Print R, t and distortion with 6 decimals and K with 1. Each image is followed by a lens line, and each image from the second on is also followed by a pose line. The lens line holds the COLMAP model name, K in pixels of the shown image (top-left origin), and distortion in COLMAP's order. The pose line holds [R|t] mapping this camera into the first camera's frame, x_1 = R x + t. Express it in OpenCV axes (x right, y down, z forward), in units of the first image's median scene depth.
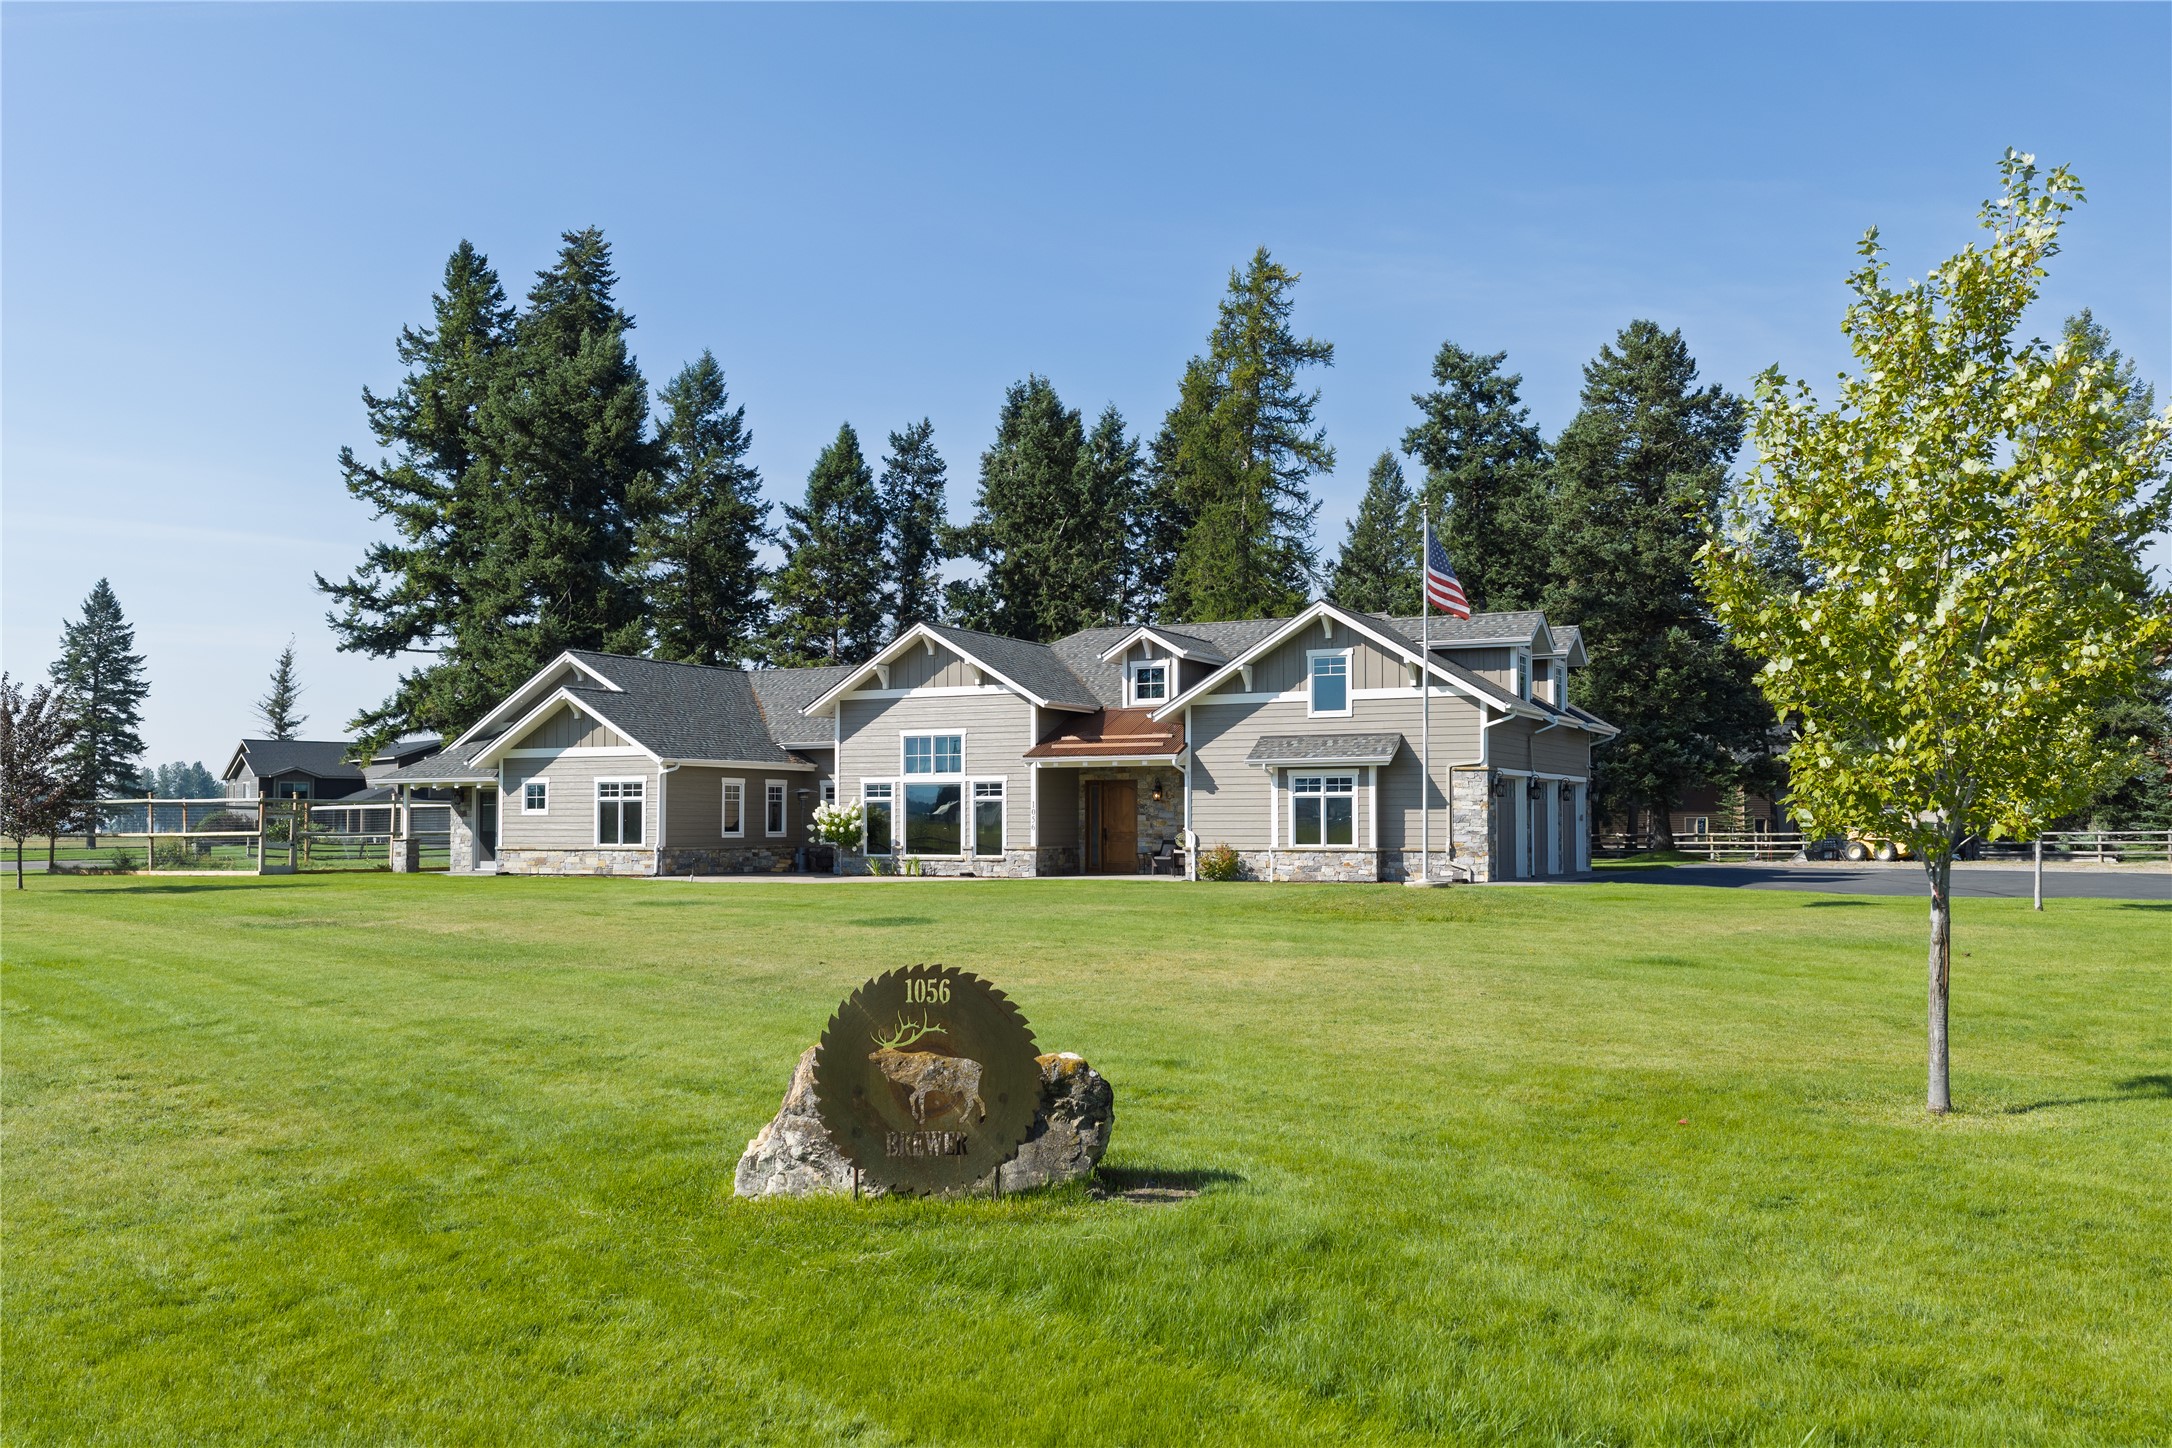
lens RADIAL K [[1835.5, 0, 1086.0], [0, 1835.5, 724.0], [0, 0, 1]] dist [0.030672, -0.007994]
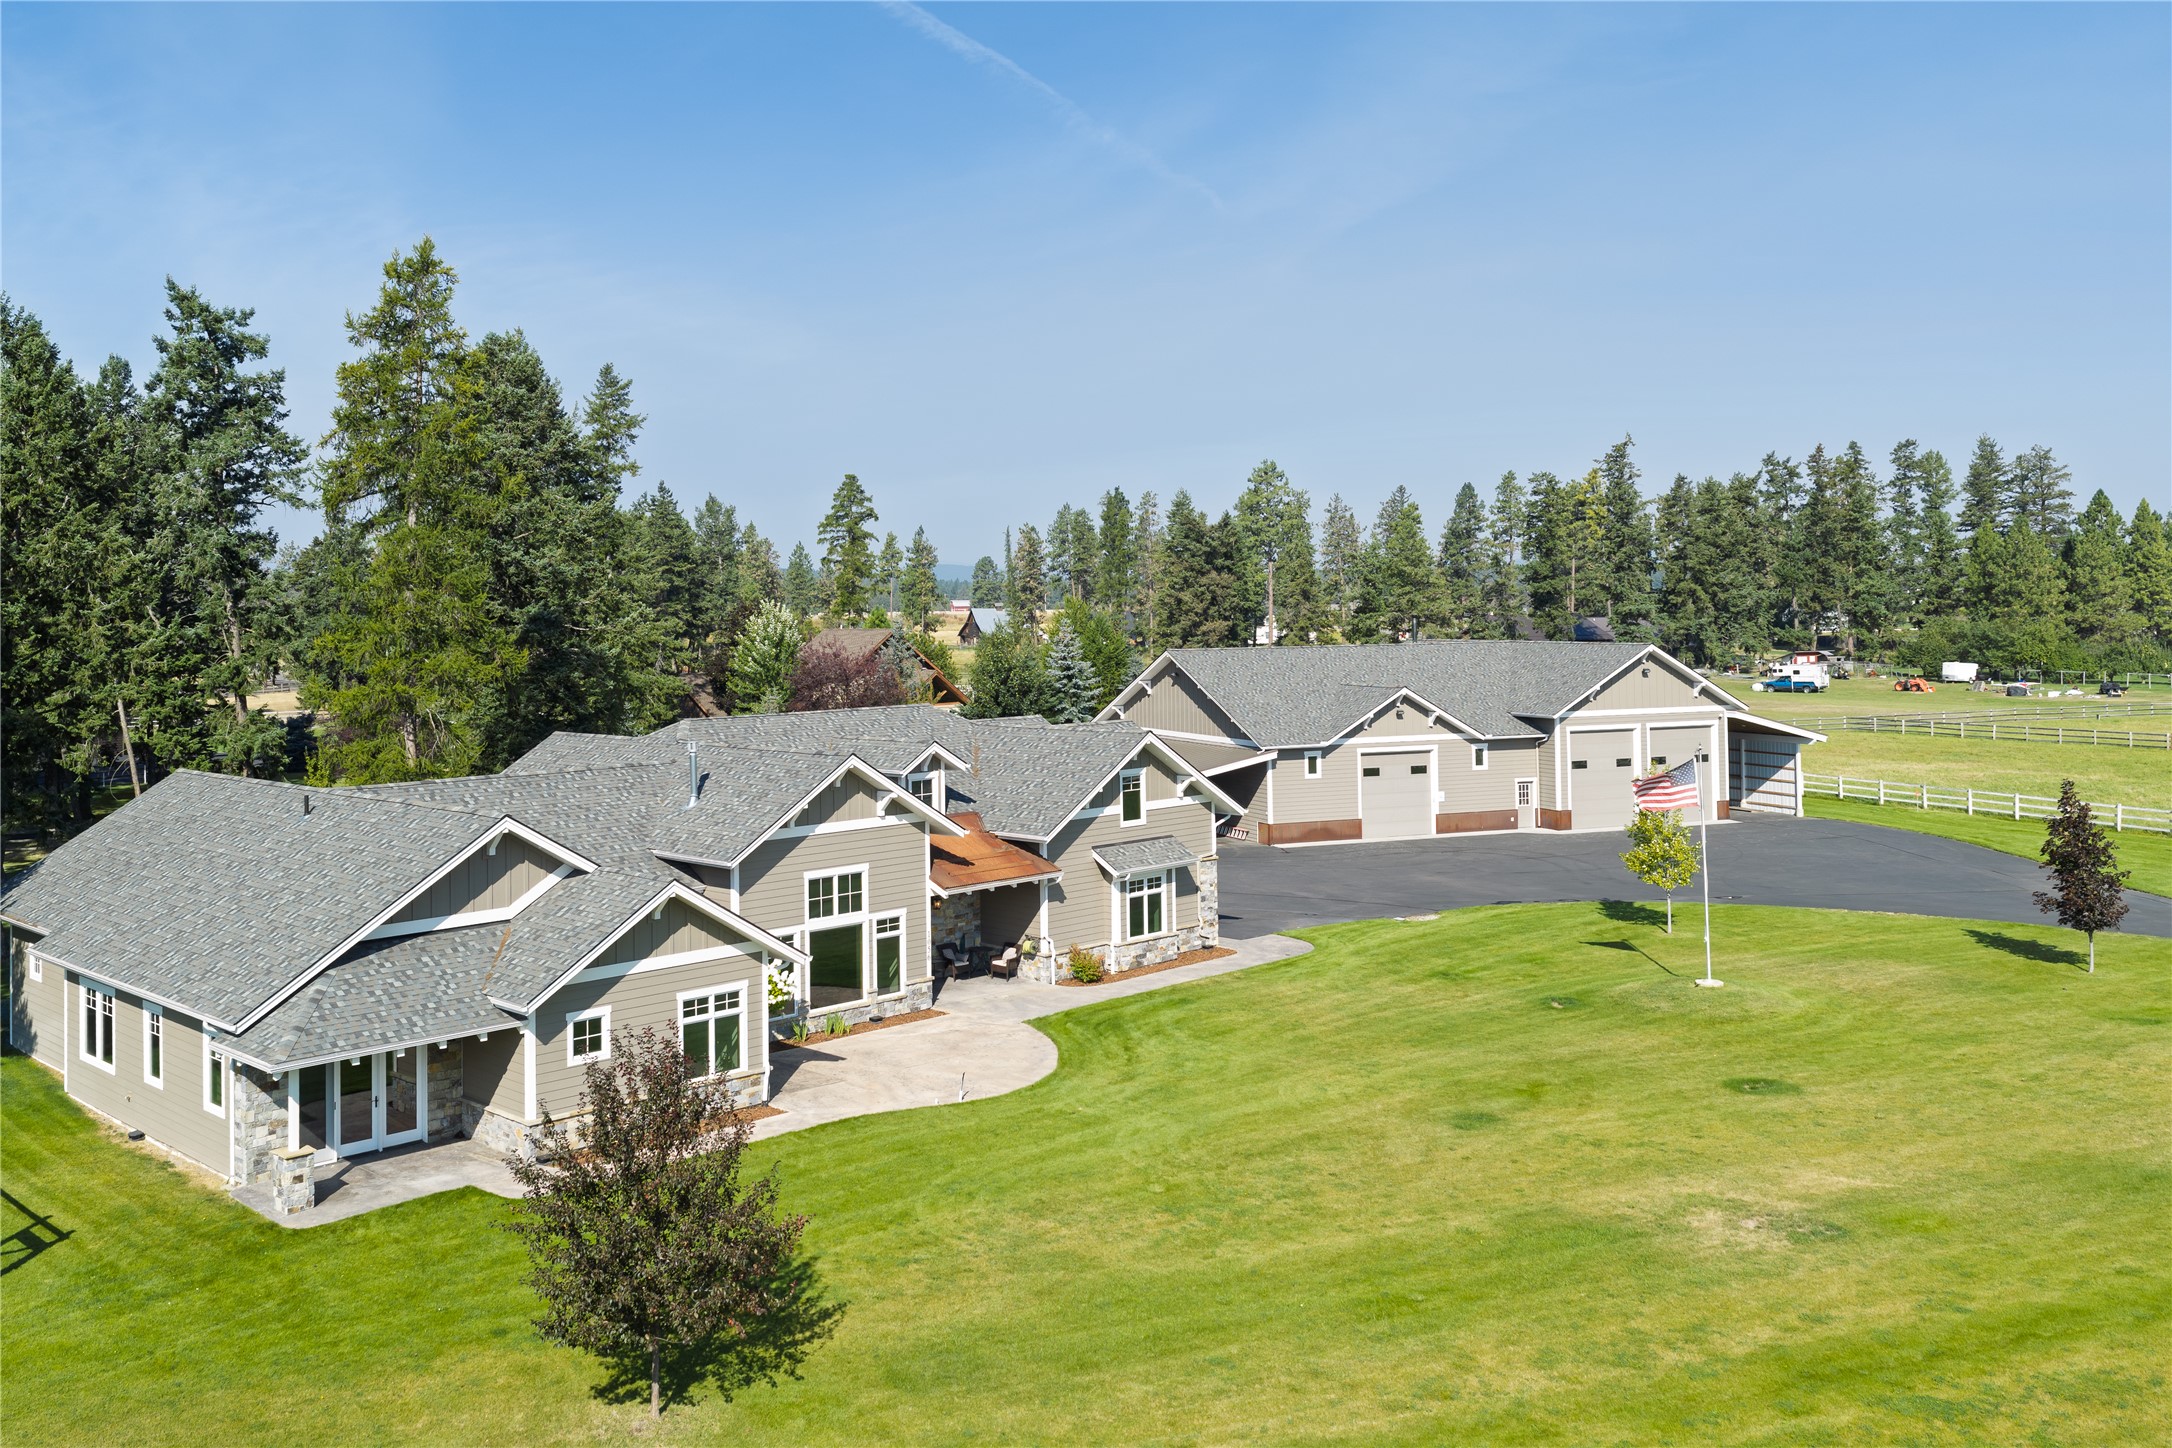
lens RADIAL K [[1849.9, 0, 913.4], [0, 1849.9, 617.7], [0, 0, 1]] dist [-0.001951, 0.011371]
pose [[0.335297, -0.006768, 0.942088, -0.941745], [-0.036572, 0.999127, 0.020194, -0.142207], [-0.941402, -0.041225, 0.334757, 0.665392]]
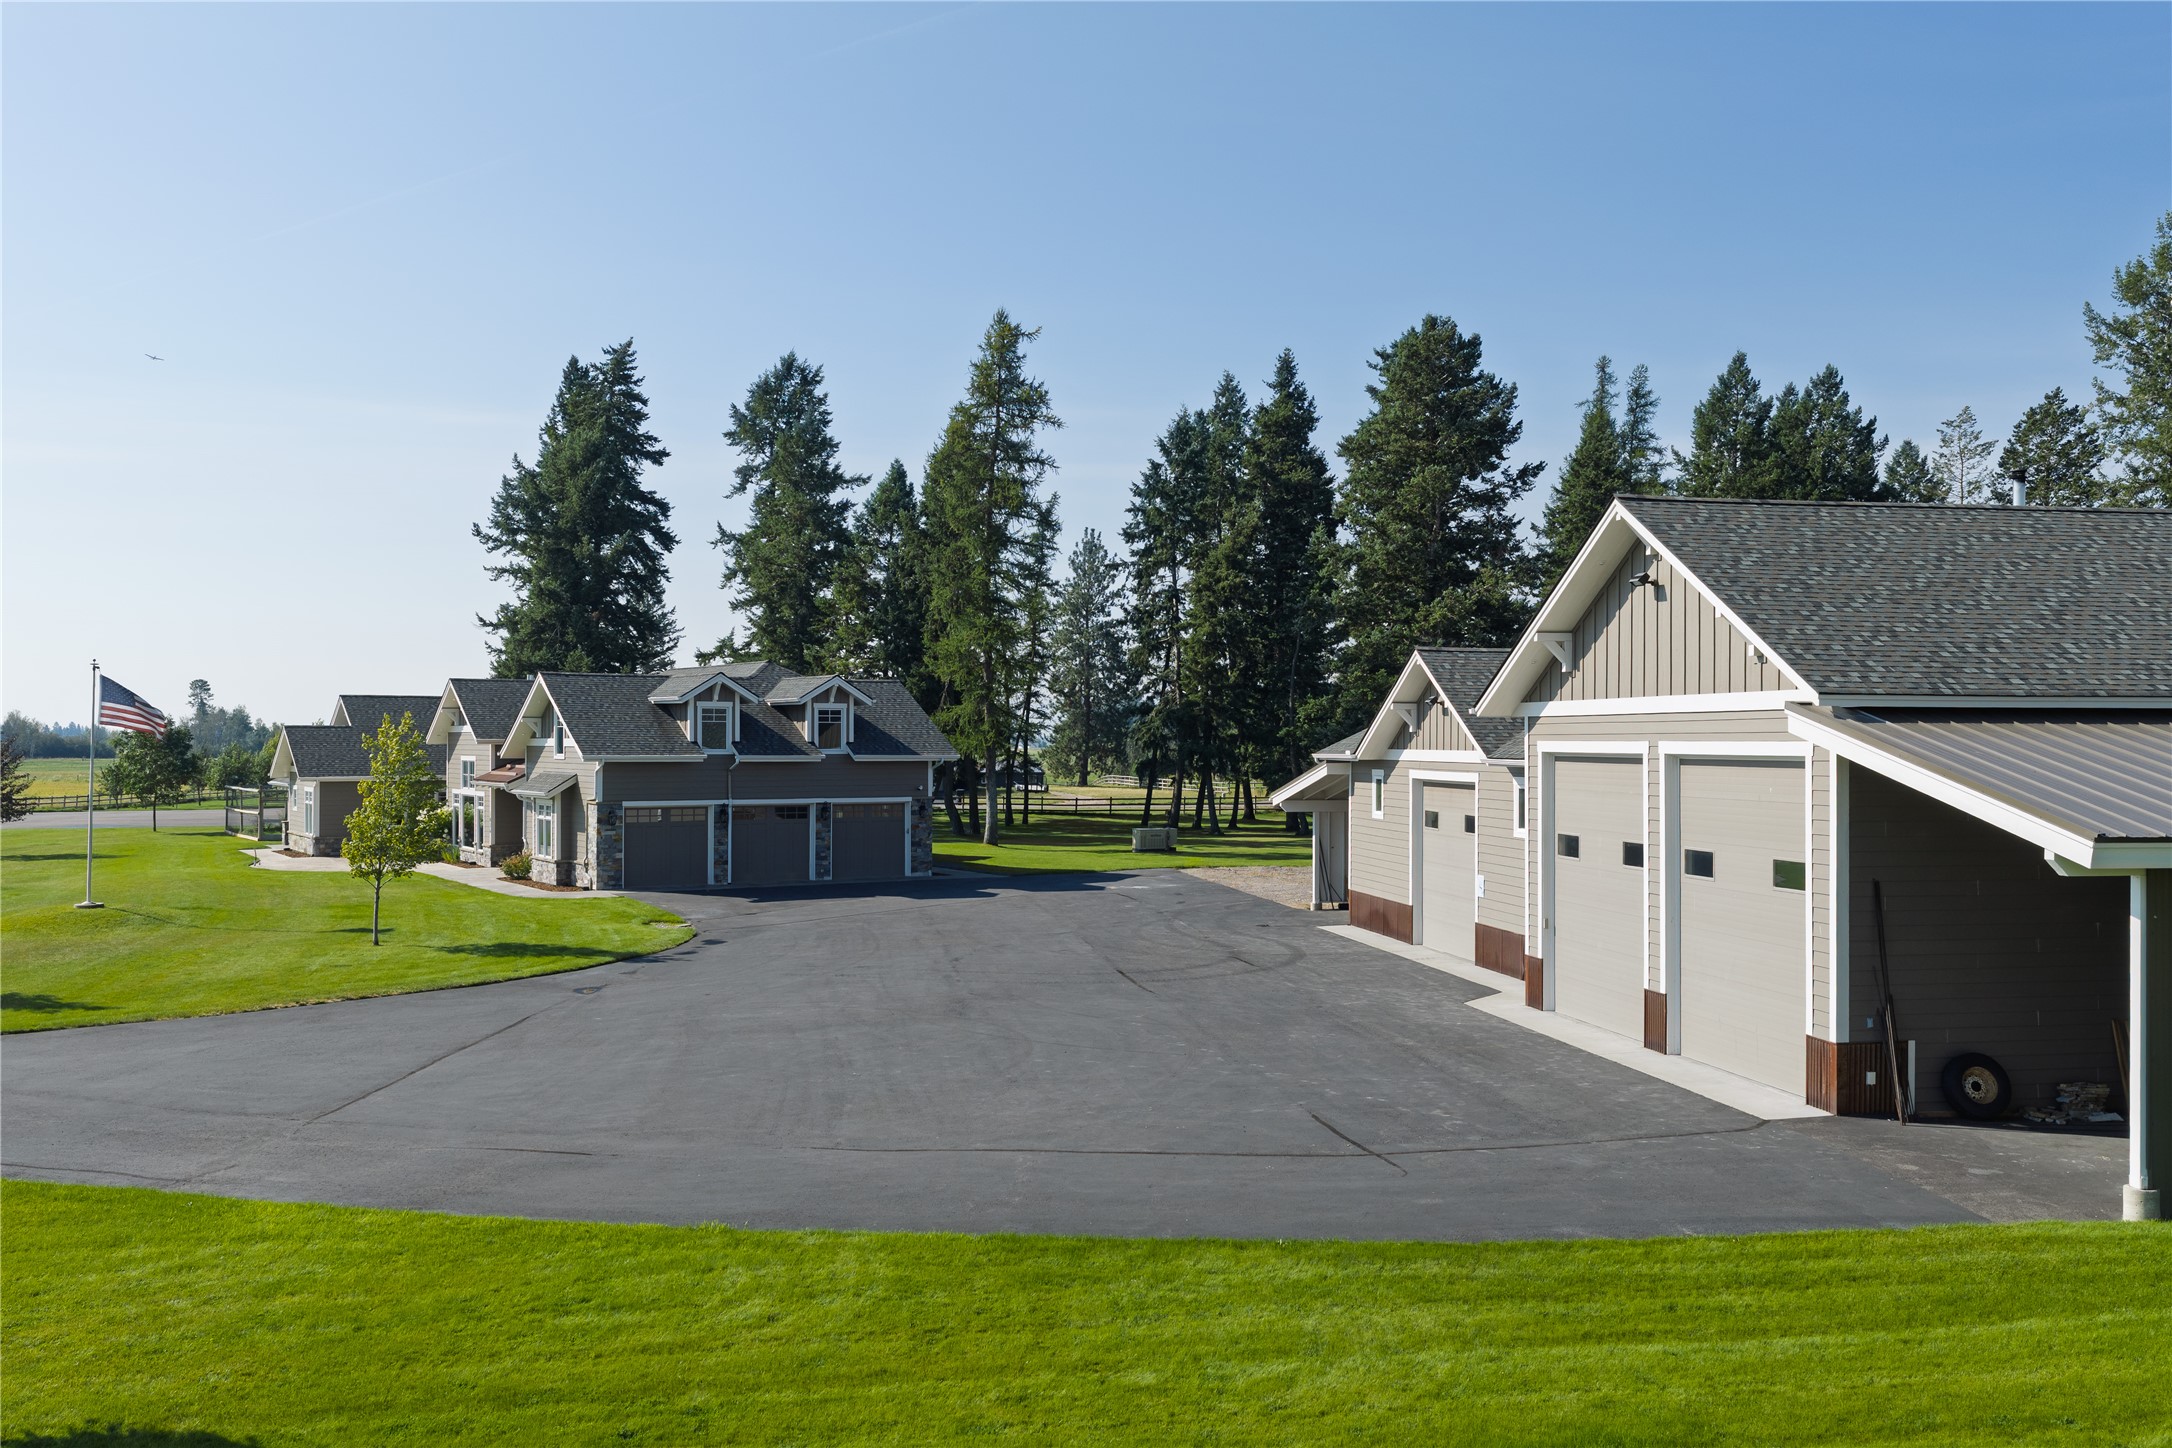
lens RADIAL K [[1835.5, 0, 1086.0], [0, 1835.5, 724.0], [0, 0, 1]] dist [0.030672, -0.007994]
pose [[0.869367, 0.001490, -0.494165, 1.010855], [0.020734, 0.999005, 0.039488, -0.066075], [0.493732, -0.044575, 0.868471, 0.031893]]
